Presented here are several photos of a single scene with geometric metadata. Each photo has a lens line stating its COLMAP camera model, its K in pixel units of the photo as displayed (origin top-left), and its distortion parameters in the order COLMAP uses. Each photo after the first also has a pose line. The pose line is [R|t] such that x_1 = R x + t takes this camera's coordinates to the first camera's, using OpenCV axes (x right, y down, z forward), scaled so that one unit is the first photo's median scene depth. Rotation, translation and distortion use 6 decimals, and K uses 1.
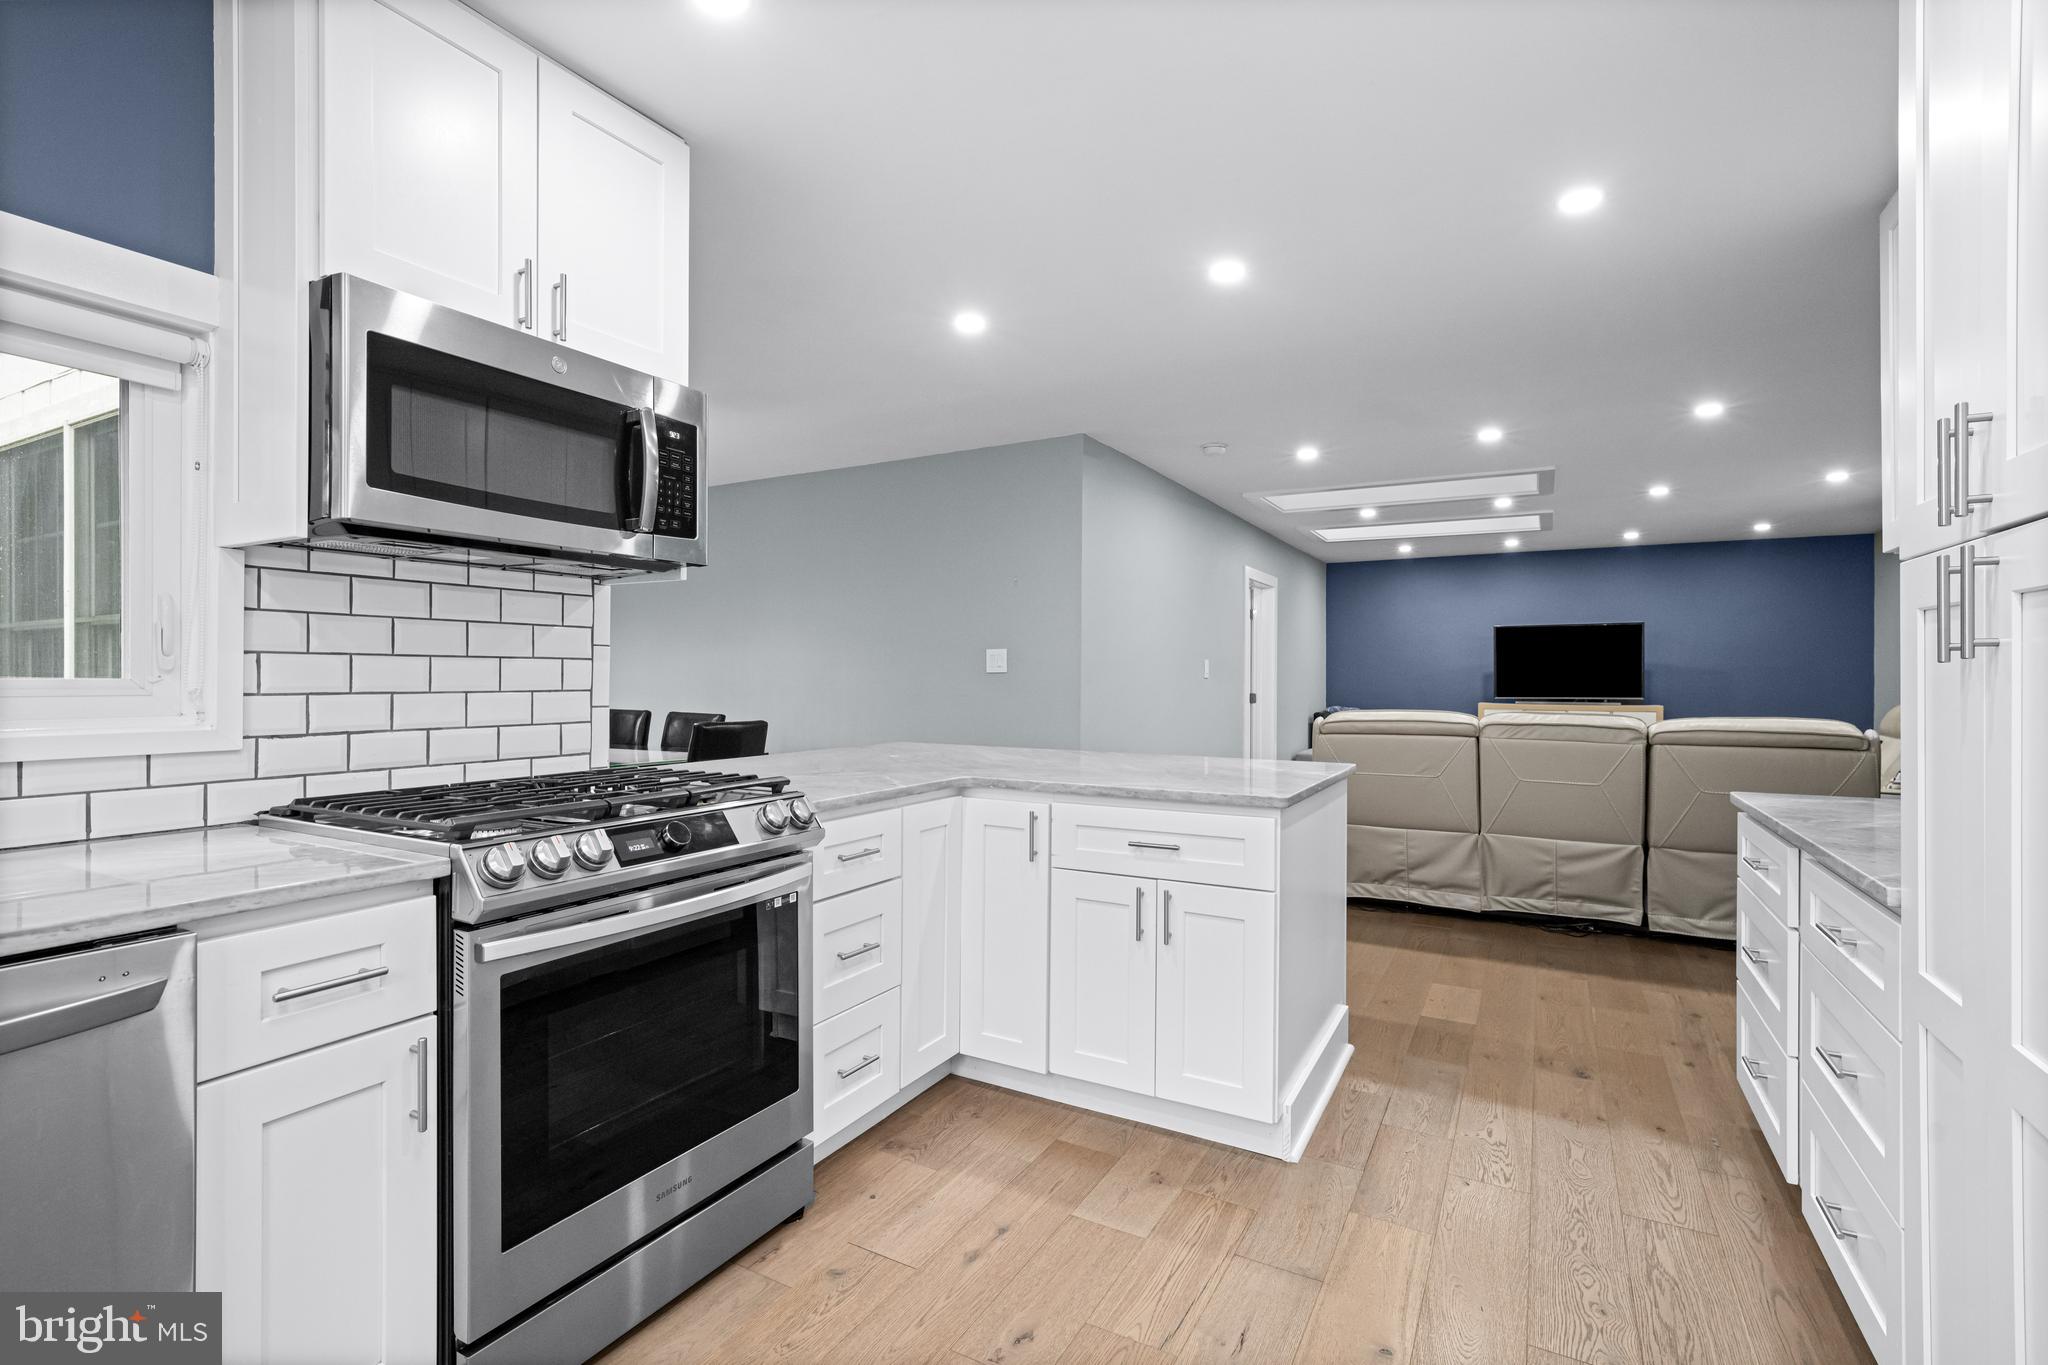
lens RADIAL K [[944.0, 0, 1030.5], [0, 944.0, 679.0], [0, 0, 1]] dist [0.000140, -0.000139]
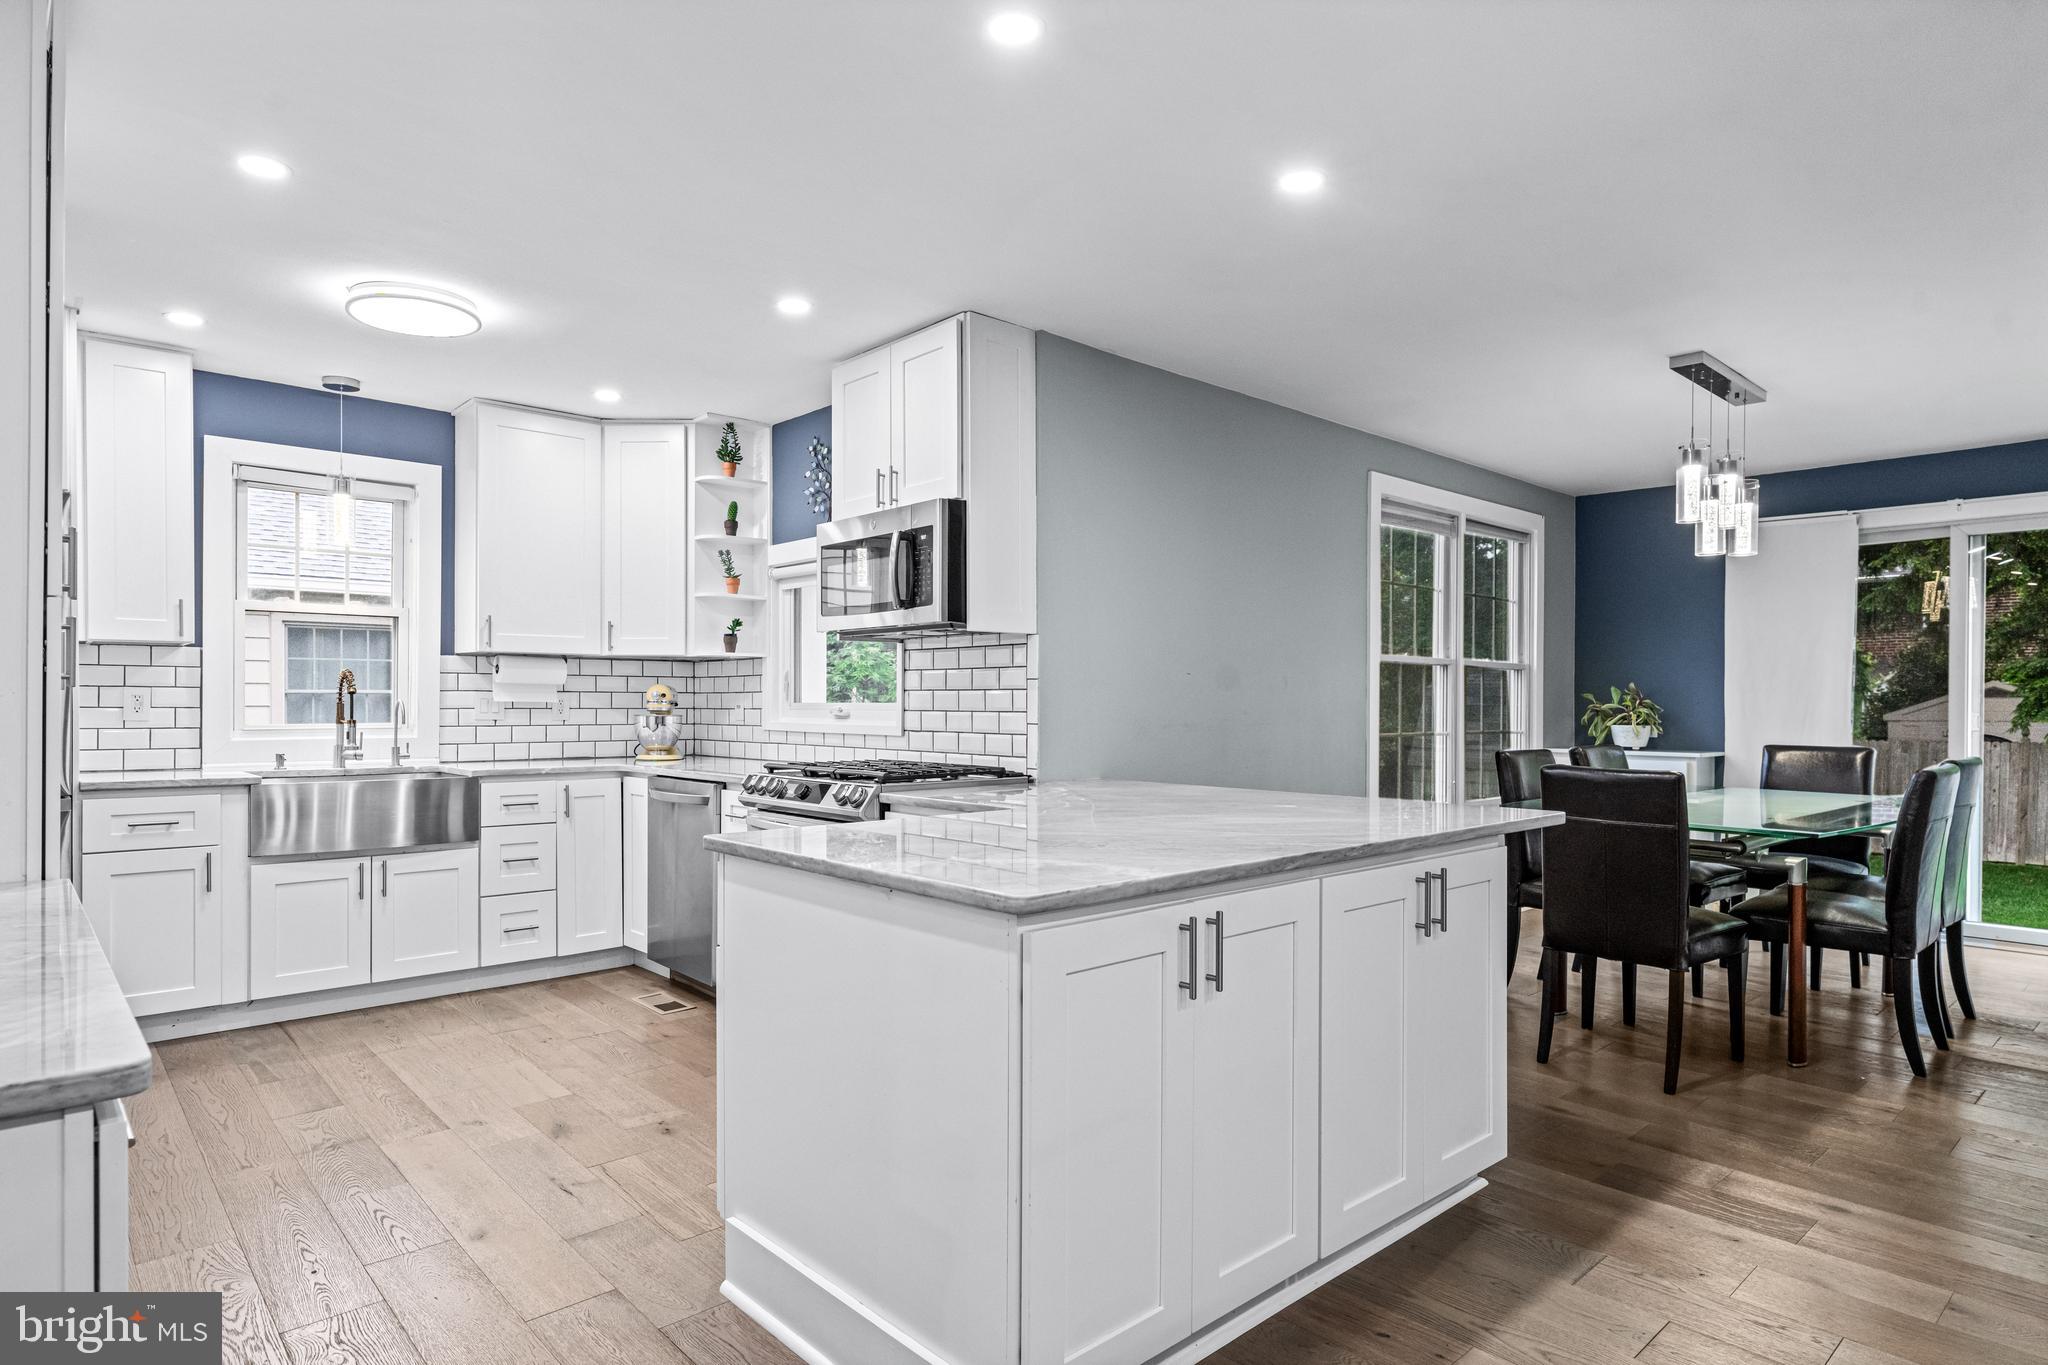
lens RADIAL K [[1143.1, 0, 1030.3], [0, 1143.1, 708.3], [0, 0, 1]] dist [0.002372, -0.000333]
pose [[-0.328317, -0.000120, -0.944568, 1.240877], [-0.006321, 0.999978, 0.002070, 0.003932], [0.944547, 0.006650, -0.328310, 1.727582]]
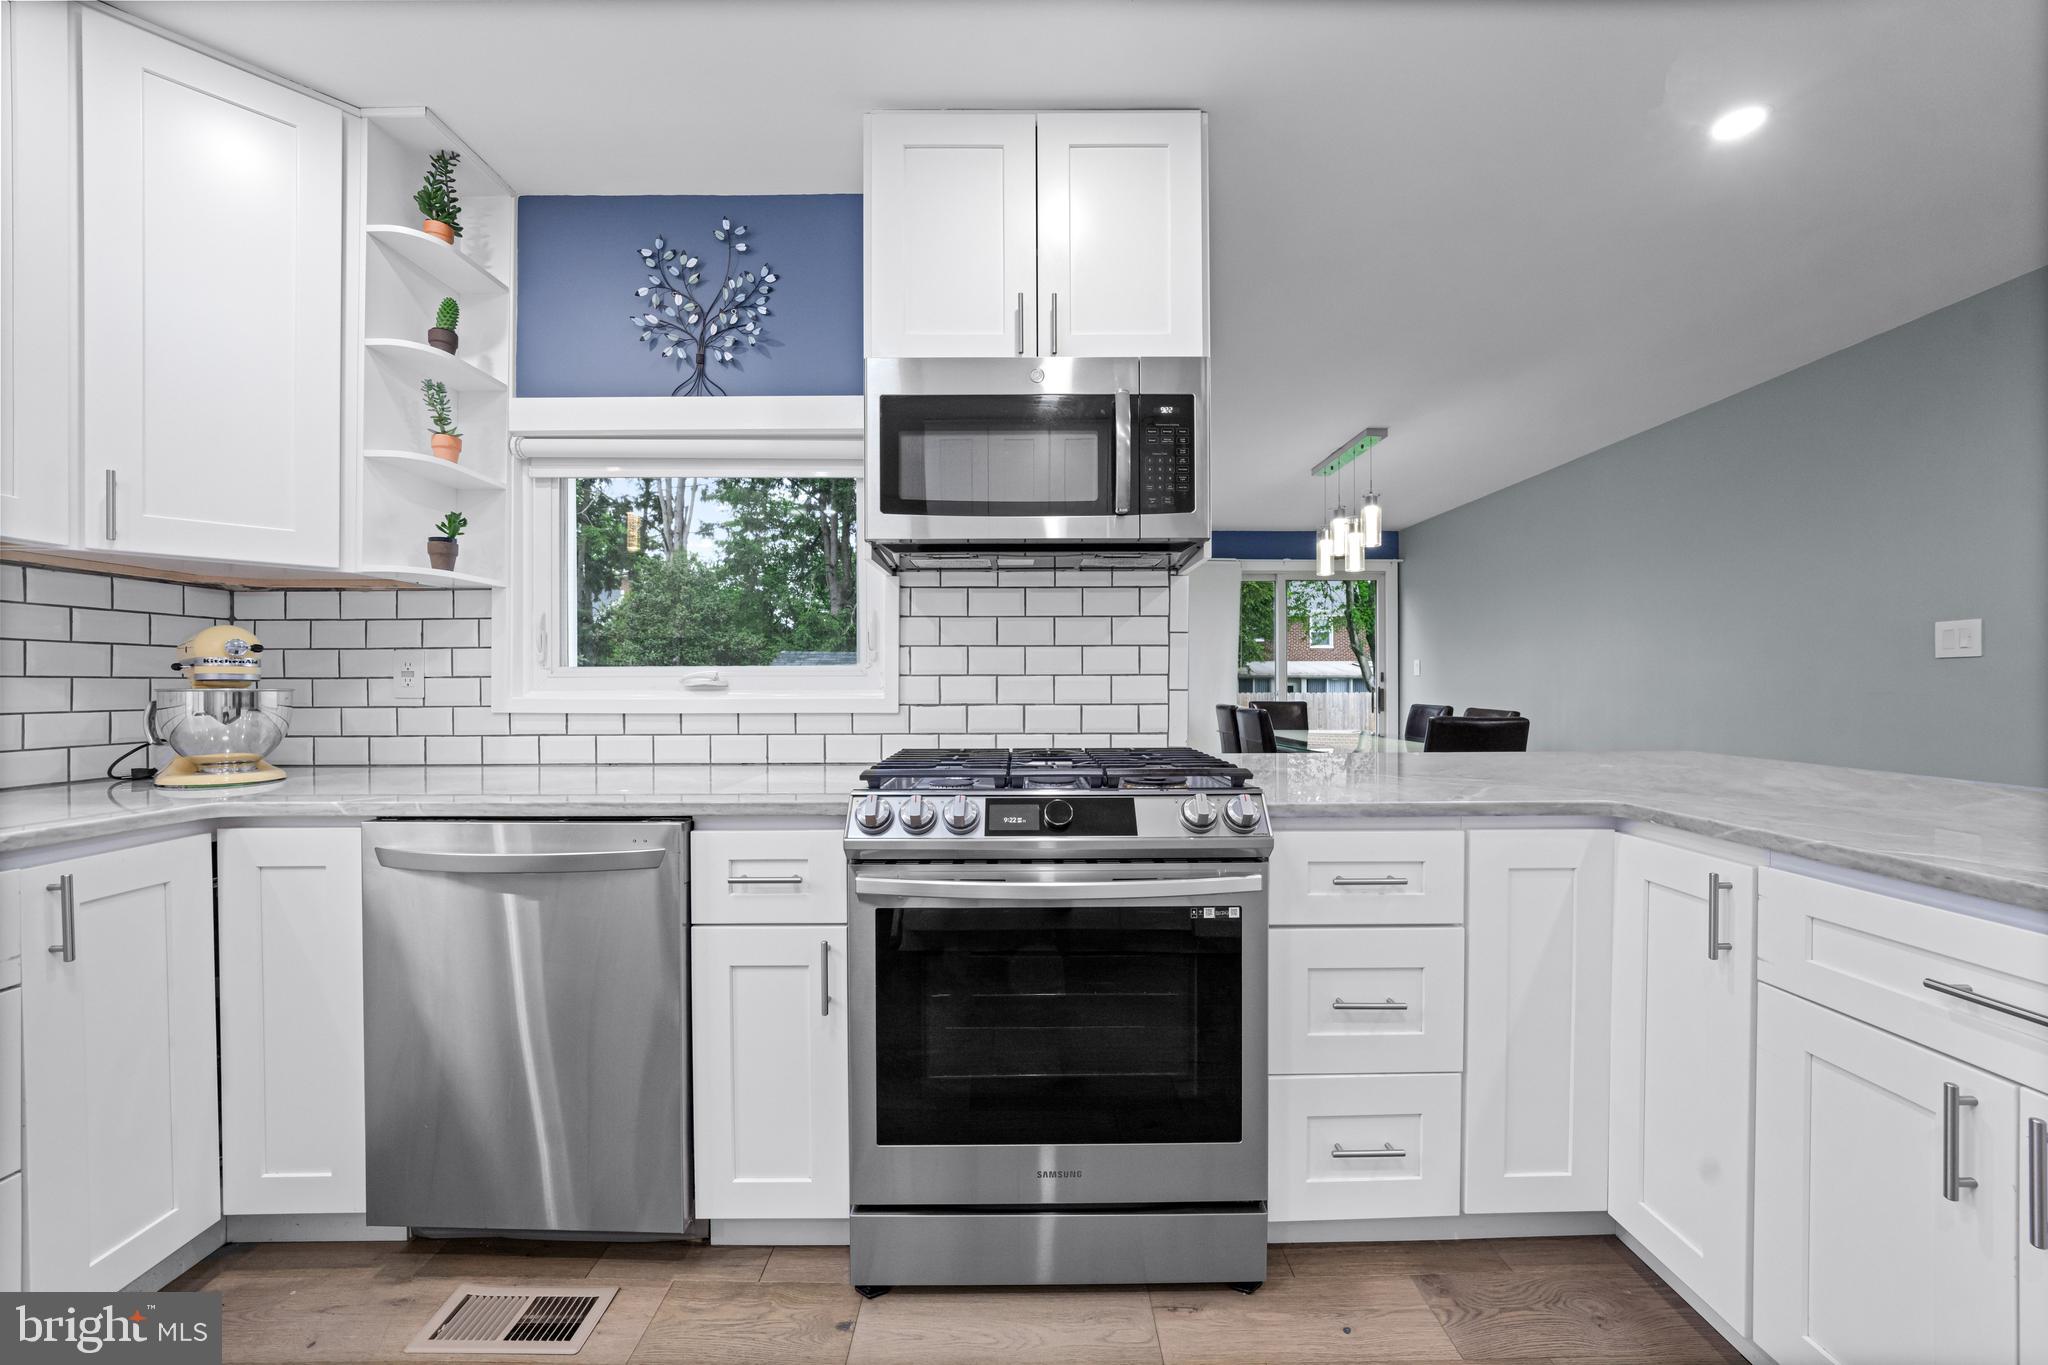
lens RADIAL K [[768.7, 0, 1024.6], [0, 768.7, 685.0], [0, 0, 1]] dist [-0.023123, 0.005570]
pose [[0.486936, -0.003315, -0.873431, 0.242794], [0.002400, 0.999994, -0.002458, 0.028426], [0.873434, -0.000899, 0.486941, 0.478685]]
